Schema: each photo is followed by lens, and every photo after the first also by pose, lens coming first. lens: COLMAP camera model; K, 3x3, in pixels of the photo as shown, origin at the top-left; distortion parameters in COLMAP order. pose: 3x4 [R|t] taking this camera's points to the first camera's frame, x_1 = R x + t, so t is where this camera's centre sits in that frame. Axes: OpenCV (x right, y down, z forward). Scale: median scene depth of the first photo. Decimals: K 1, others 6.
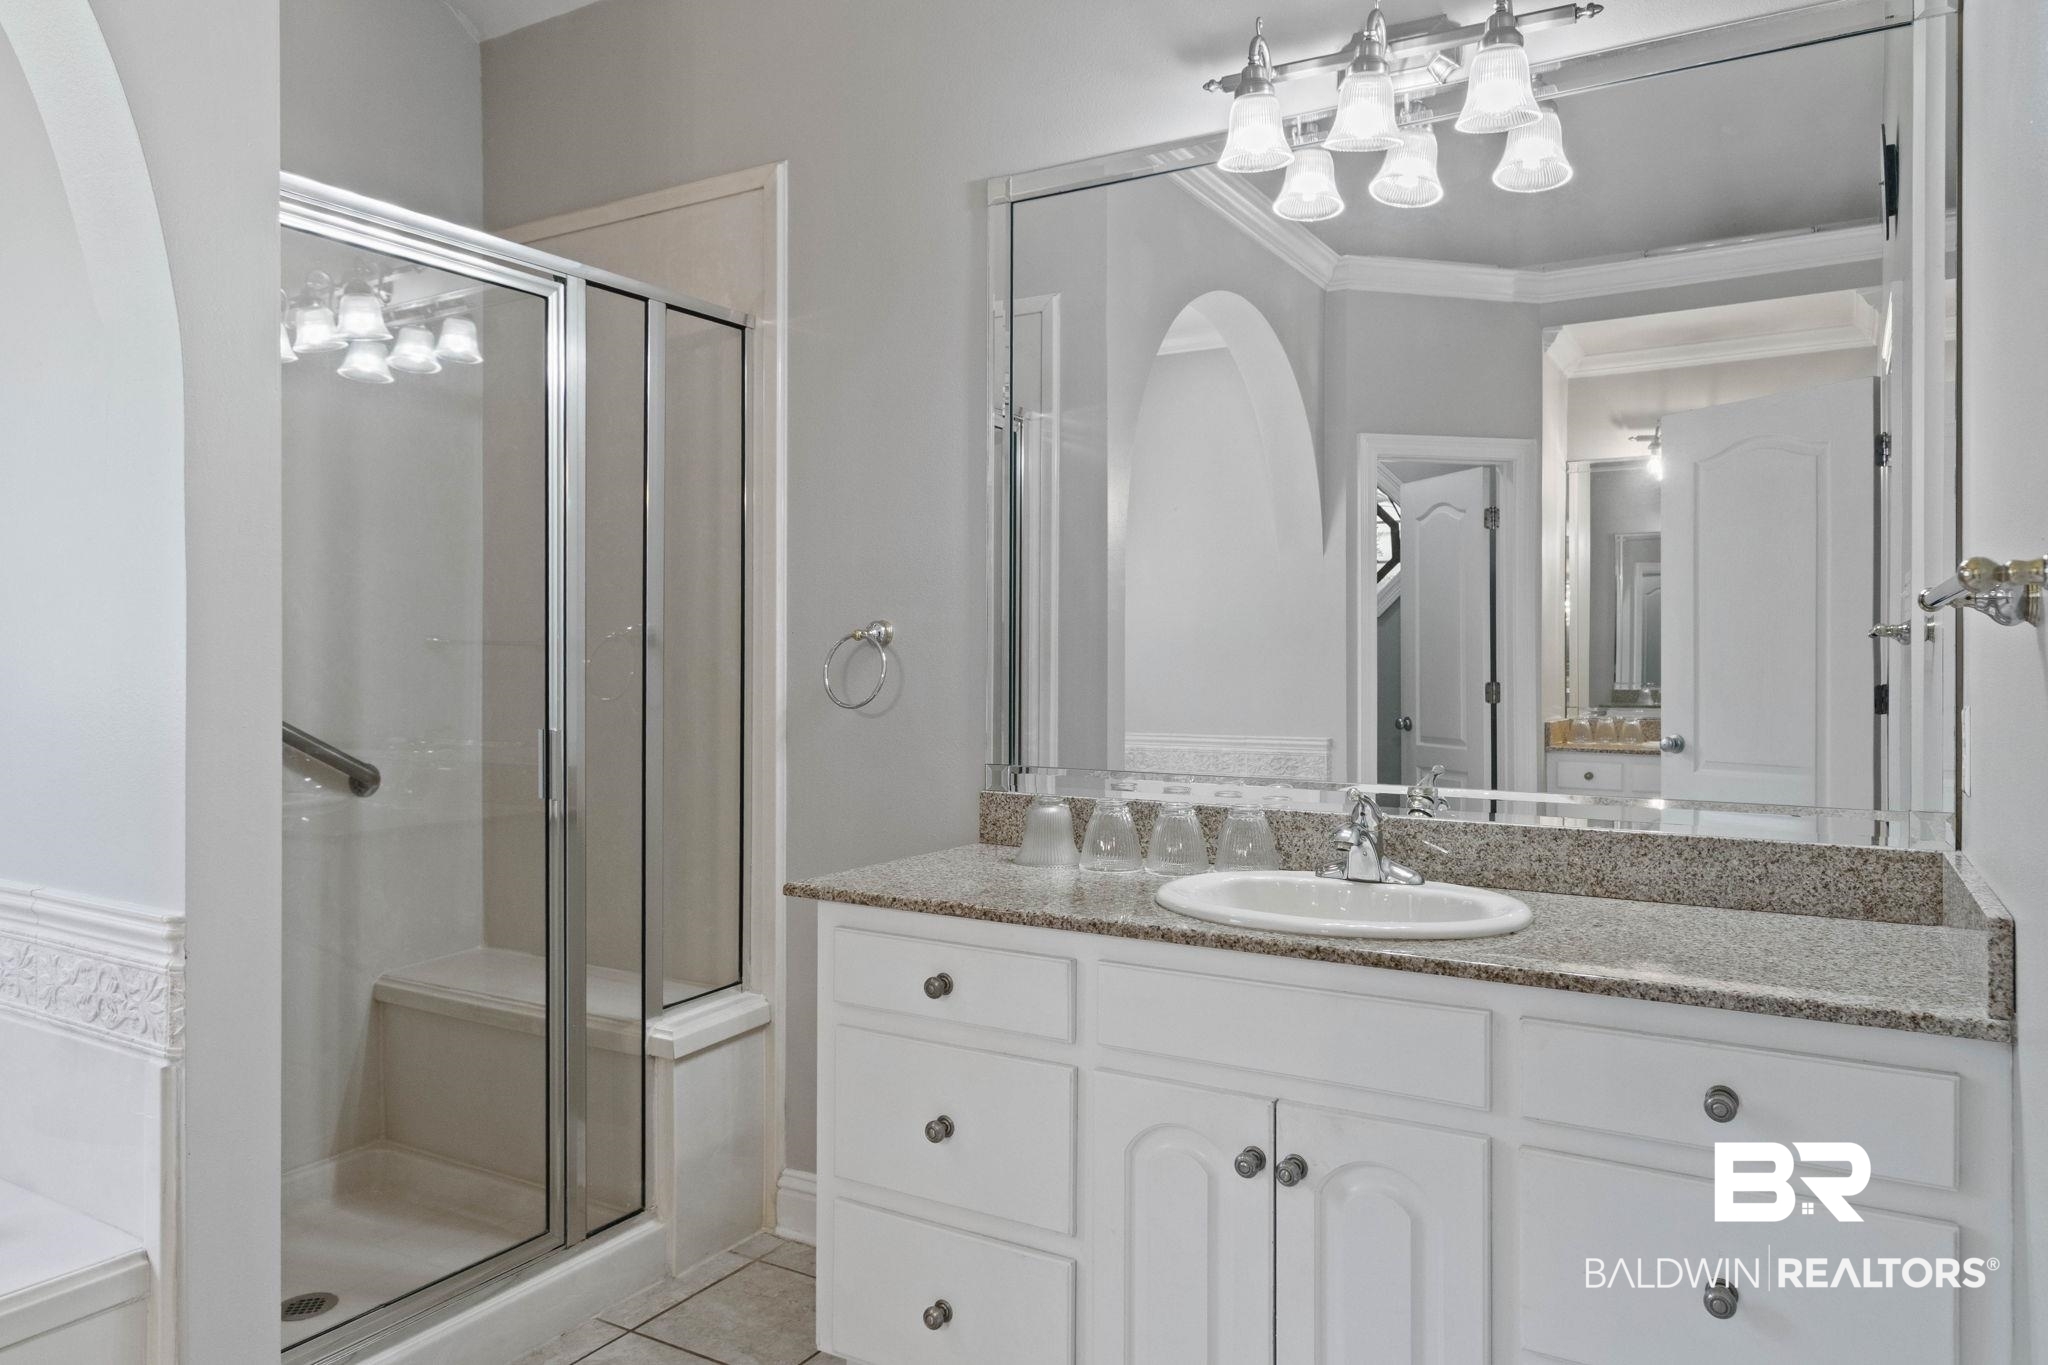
lens RADIAL K [[1358.1, 0, 1020.0], [0, 1358.1, 674.4], [0, 0, 1]] dist [0.005168, -0.001094]
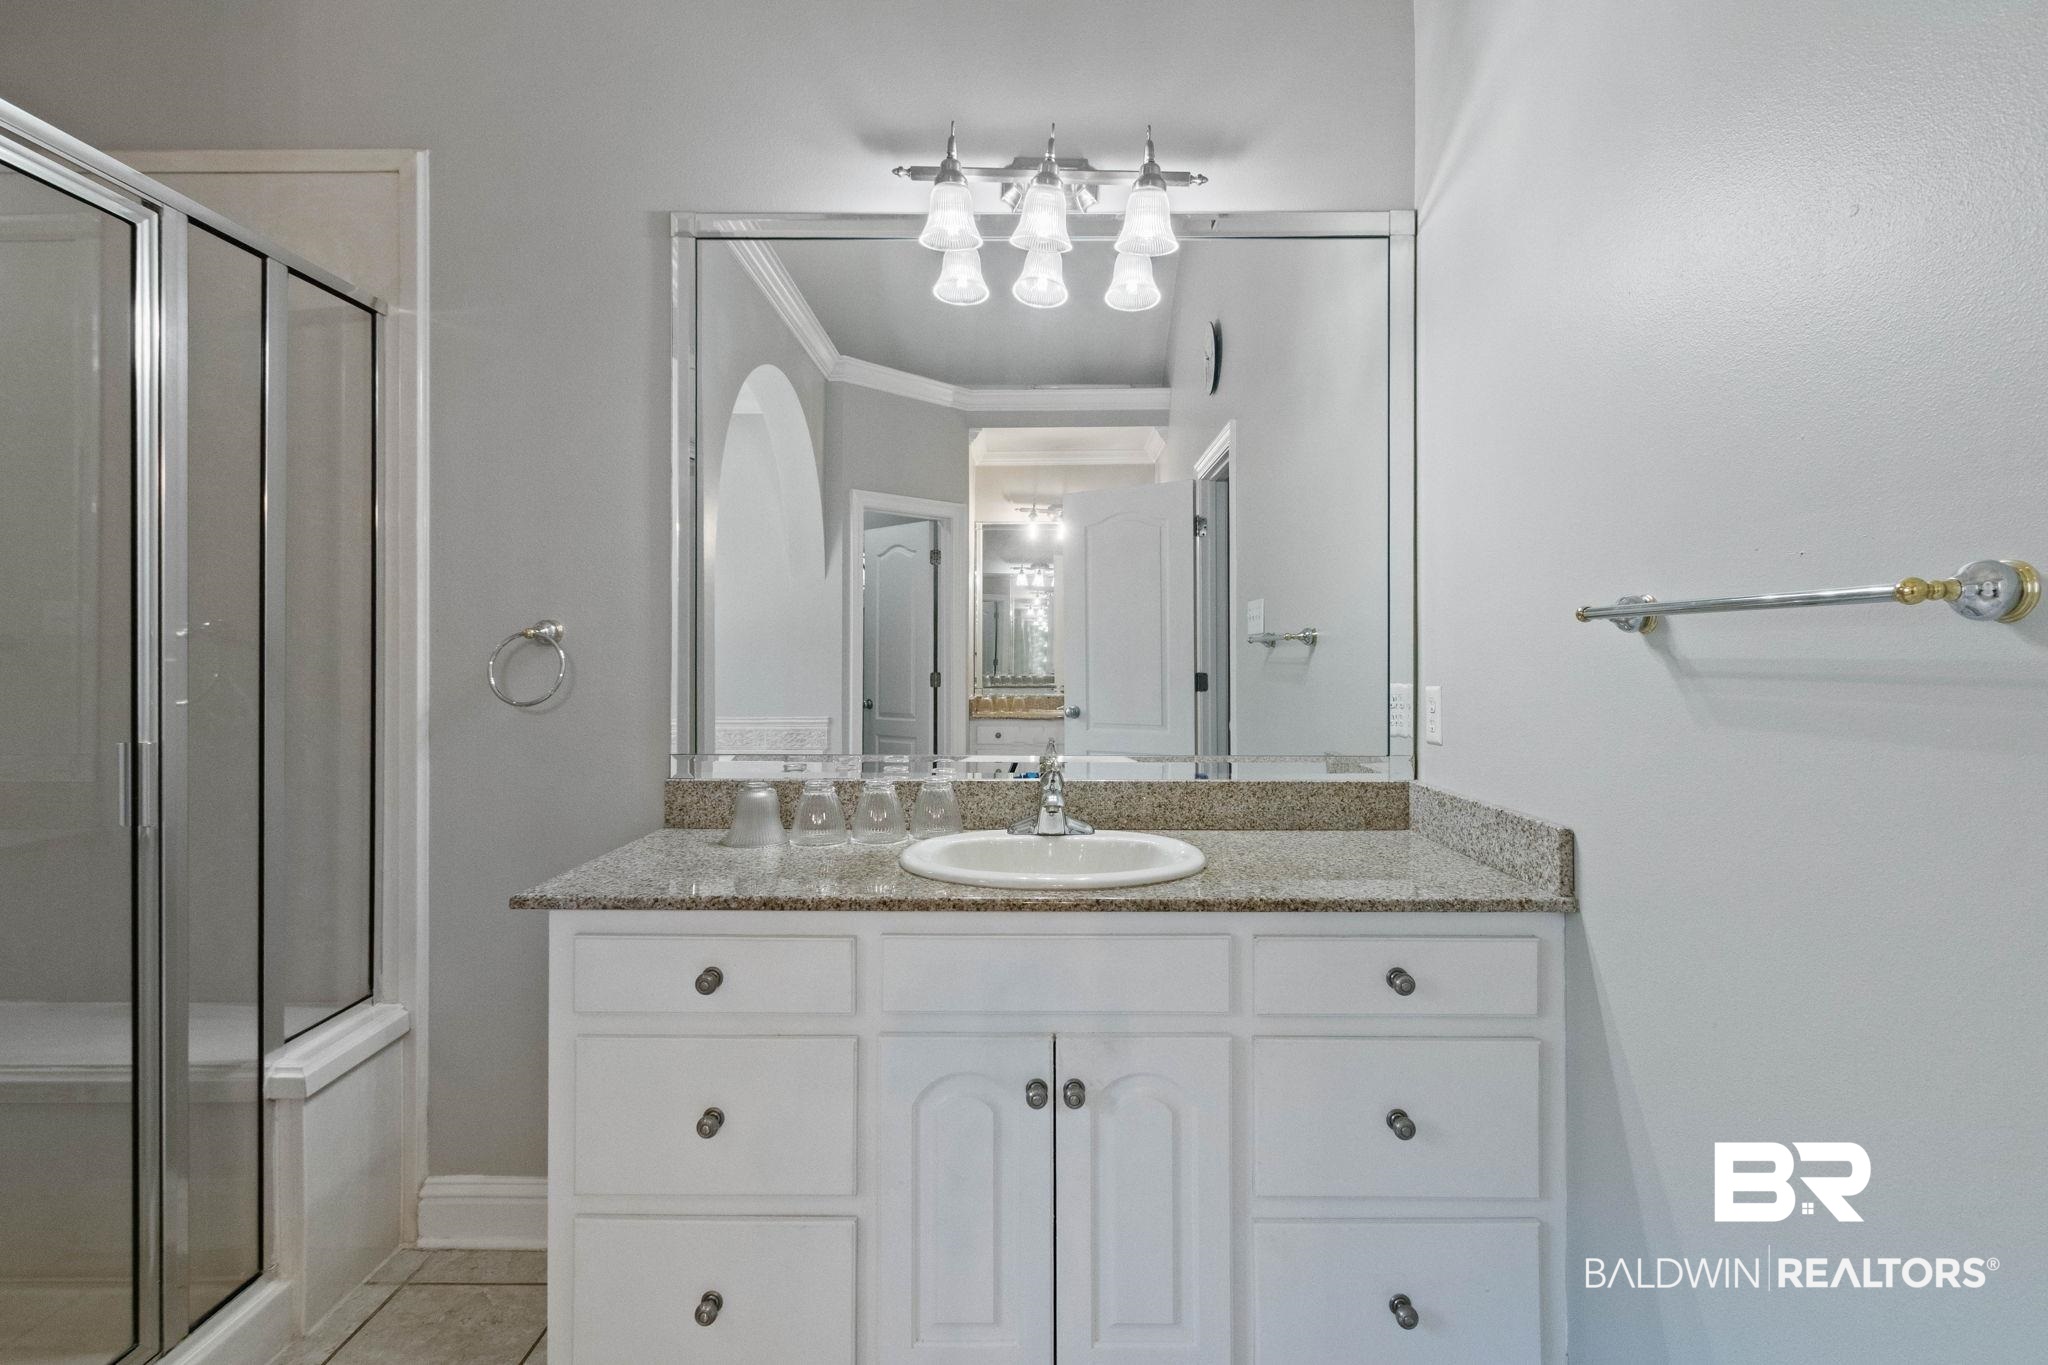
lens RADIAL K [[946.8, 0, 1025.7], [0, 946.8, 662.1], [0, 0, 1]] dist [0.006006, -0.002913]
pose [[0.860914, -0.004650, 0.508729, -0.174579], [0.007499, 0.999966, -0.003551, -0.002483], [-0.508695, 0.006872, 0.860919, 0.222301]]
